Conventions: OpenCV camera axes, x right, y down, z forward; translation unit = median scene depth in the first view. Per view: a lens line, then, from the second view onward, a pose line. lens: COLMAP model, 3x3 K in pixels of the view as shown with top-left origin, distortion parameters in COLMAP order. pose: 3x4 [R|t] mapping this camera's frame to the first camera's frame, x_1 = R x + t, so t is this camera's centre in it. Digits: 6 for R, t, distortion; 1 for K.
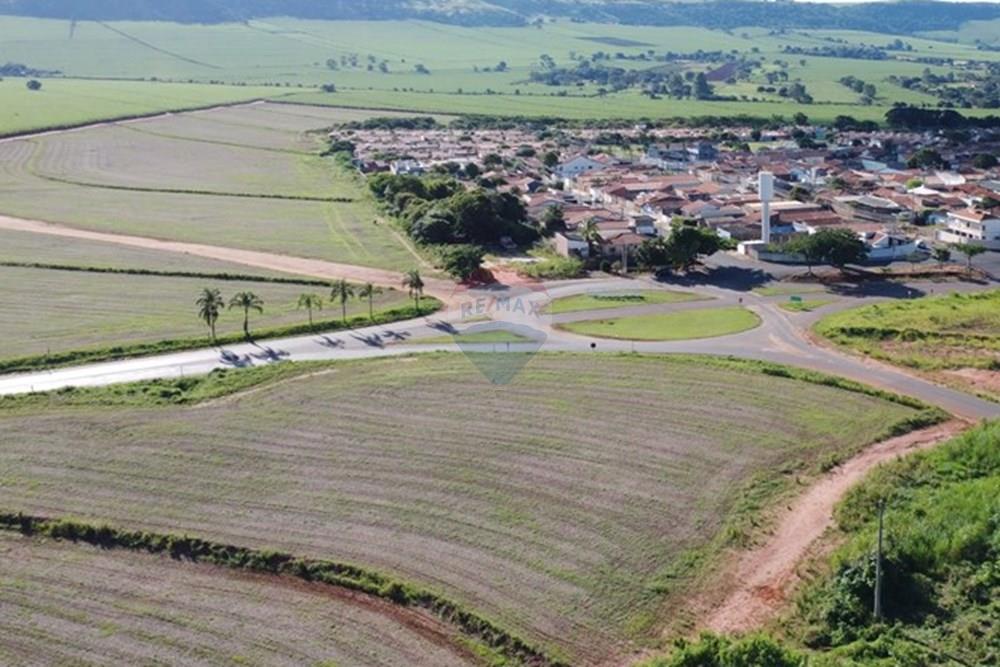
lens RADIAL K [[1137.0, 0, 694.2], [0, 1137.0, 244.1], [0, 0, 1]] dist [0.002555, -0.009691]
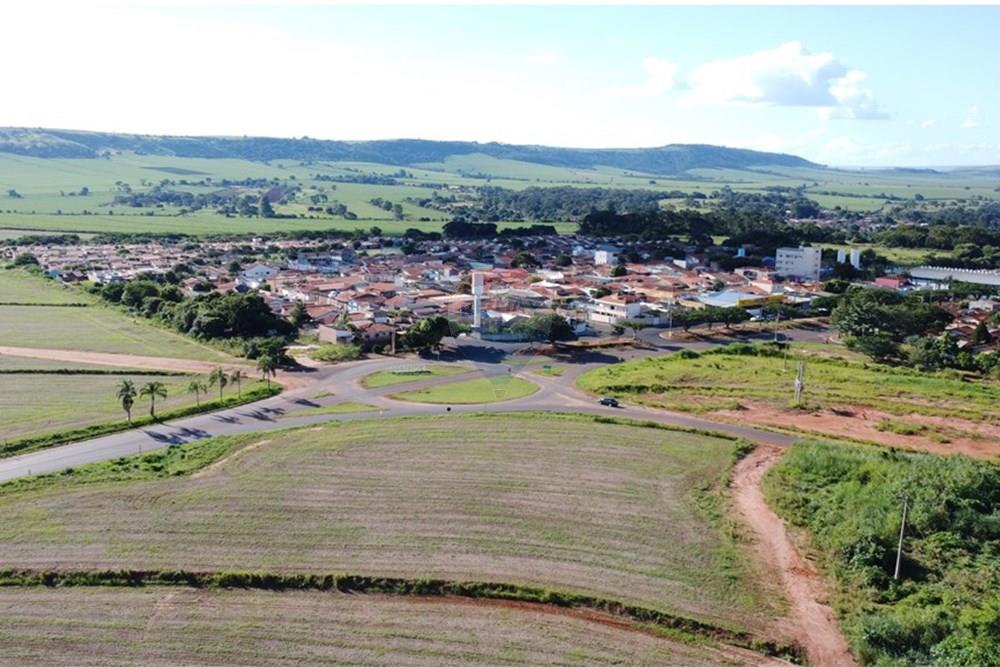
lens RADIAL K [[886.1, 0, 425.8], [0, 886.1, 336.1], [0, 0, 1]] dist [0.008823, -0.005427]
pose [[0.975155, -0.039801, 0.217917, -0.236858], [0.038038, 0.999201, 0.012282, -0.005554], [-0.218232, -0.003688, 0.975890, 0.013487]]
